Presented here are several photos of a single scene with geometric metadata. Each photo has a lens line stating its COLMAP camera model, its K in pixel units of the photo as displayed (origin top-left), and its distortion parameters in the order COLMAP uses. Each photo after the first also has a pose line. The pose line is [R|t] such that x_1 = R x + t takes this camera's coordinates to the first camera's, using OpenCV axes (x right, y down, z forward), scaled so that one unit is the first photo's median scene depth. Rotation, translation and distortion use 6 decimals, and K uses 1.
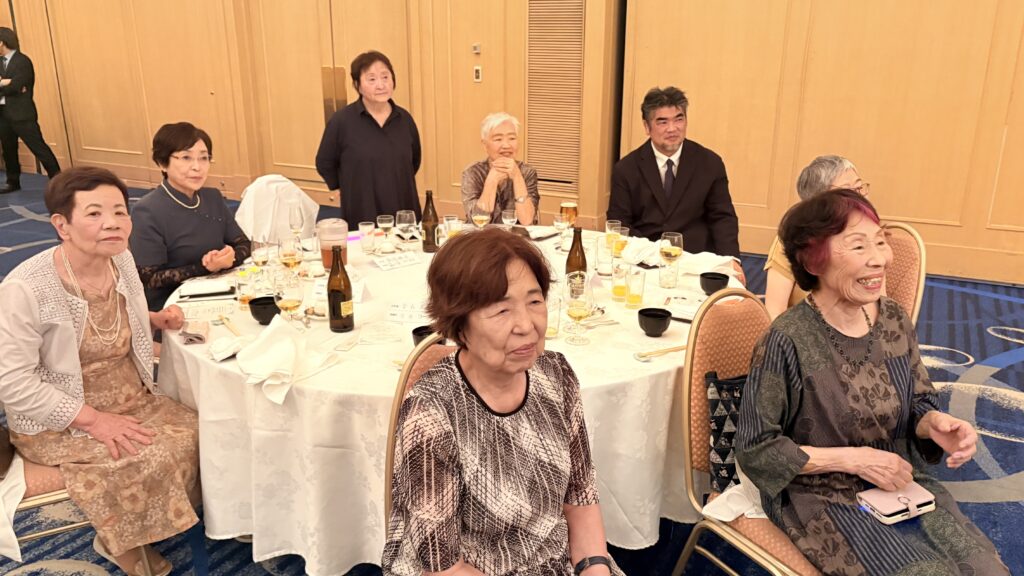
lens RADIAL K [[813.2, 0, 507.1], [0, 813.2, 286.6], [0, 0, 1]] dist [0.031857, -0.017691]
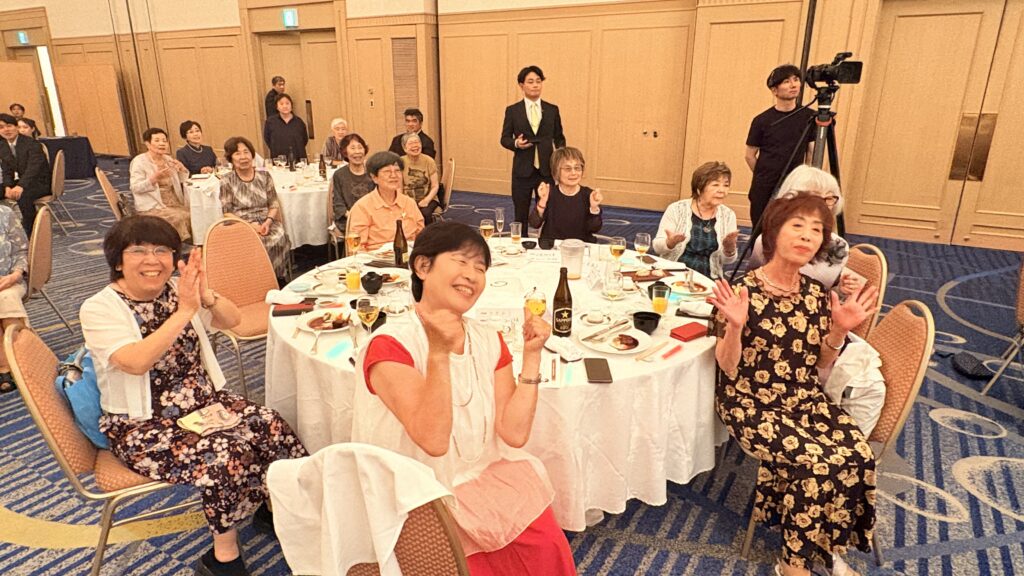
lens RADIAL K [[623.5, 0, 512.2], [0, 623.5, 279.8], [0, 0, 1]] dist [-0.011721, 0.005657]
pose [[0.999746, 0.009604, -0.020387, 1.018119], [-0.009222, 0.999781, 0.018767, 0.415753], [0.020563, -0.018574, 0.999616, -1.556386]]
